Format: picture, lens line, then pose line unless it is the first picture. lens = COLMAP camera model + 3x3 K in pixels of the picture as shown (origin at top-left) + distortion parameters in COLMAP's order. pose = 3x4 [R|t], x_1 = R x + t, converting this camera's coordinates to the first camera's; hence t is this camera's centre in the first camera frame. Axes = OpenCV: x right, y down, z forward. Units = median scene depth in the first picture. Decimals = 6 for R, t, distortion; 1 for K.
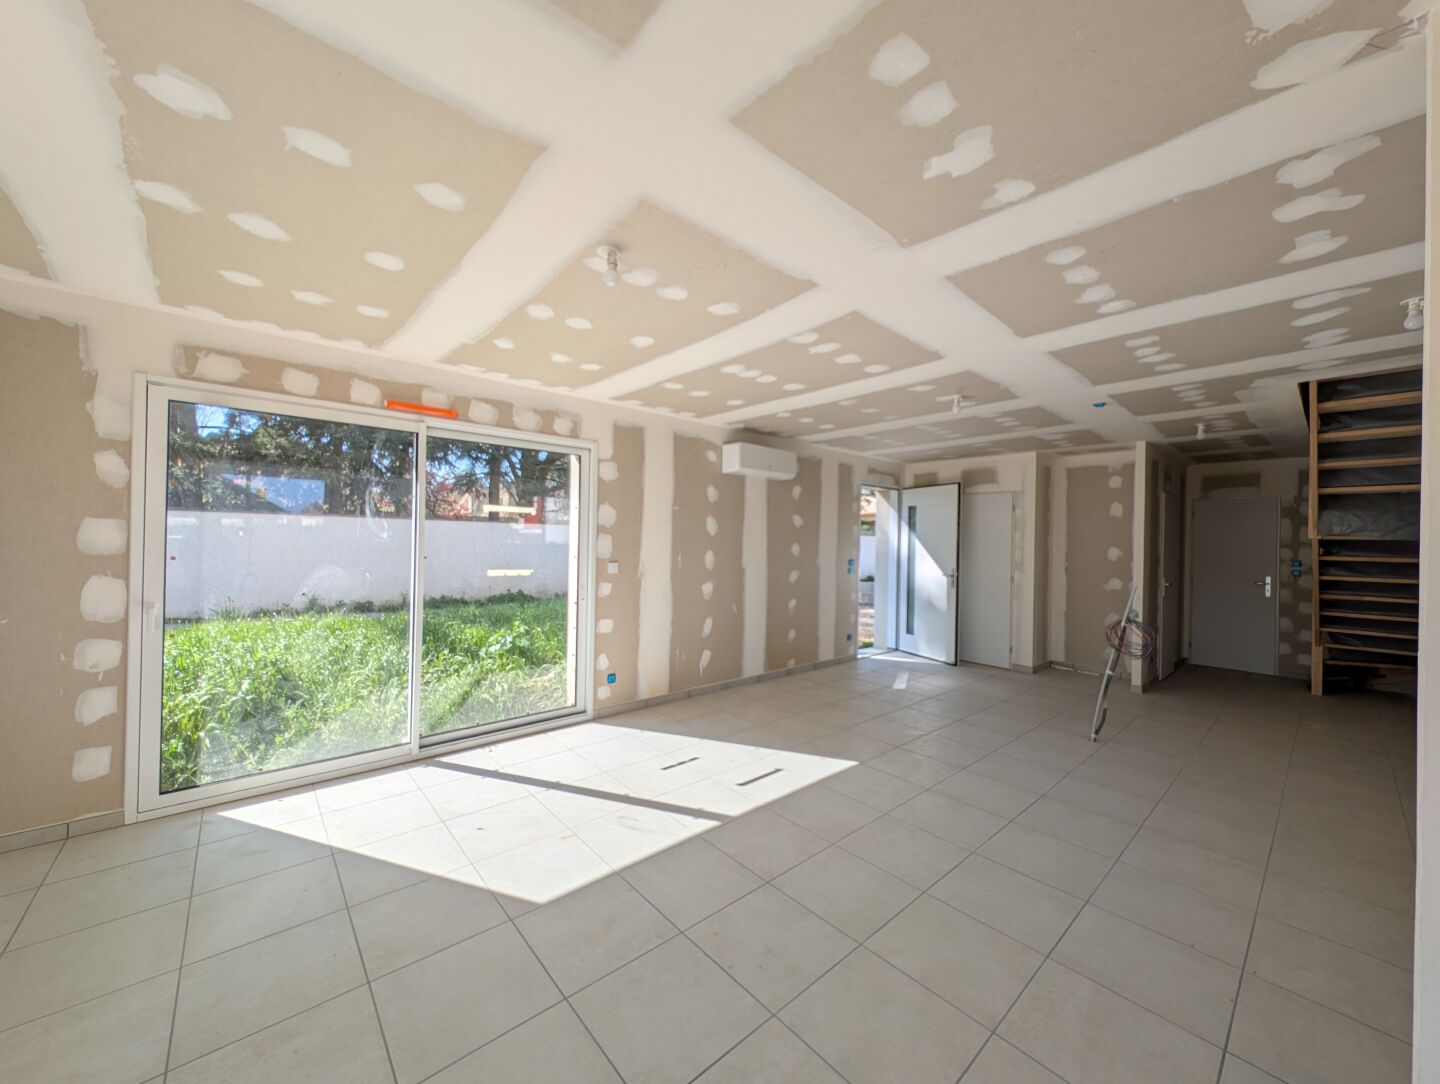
lens RADIAL K [[539.9, 0, 713.3], [0, 539.9, 543.4], [0, 0, 1]] dist [0.003729, 0.000032]
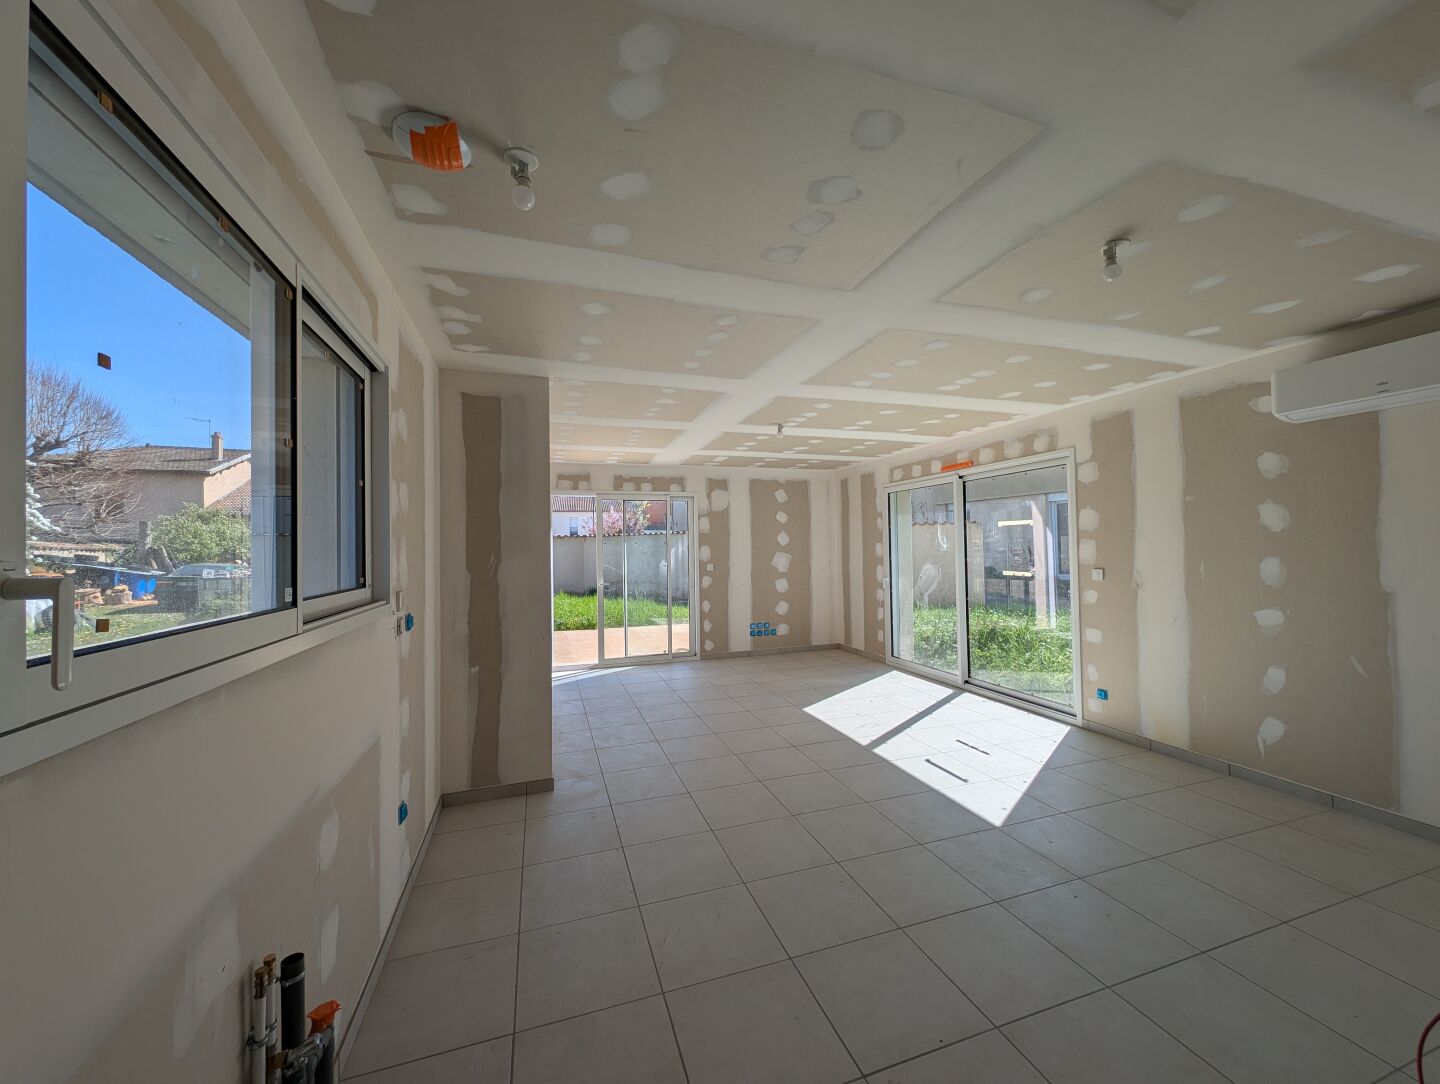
lens RADIAL K [[539.9, 0, 716.5], [0, 539.9, 540.0], [0, 0, 1]] dist [0.003729, 0.000032]
pose [[-0.387766, -0.031380, -0.921224, 1.155667], [0.000696, 0.999410, -0.034336, 0.021455], [0.921758, -0.013956, -0.387515, 0.935273]]
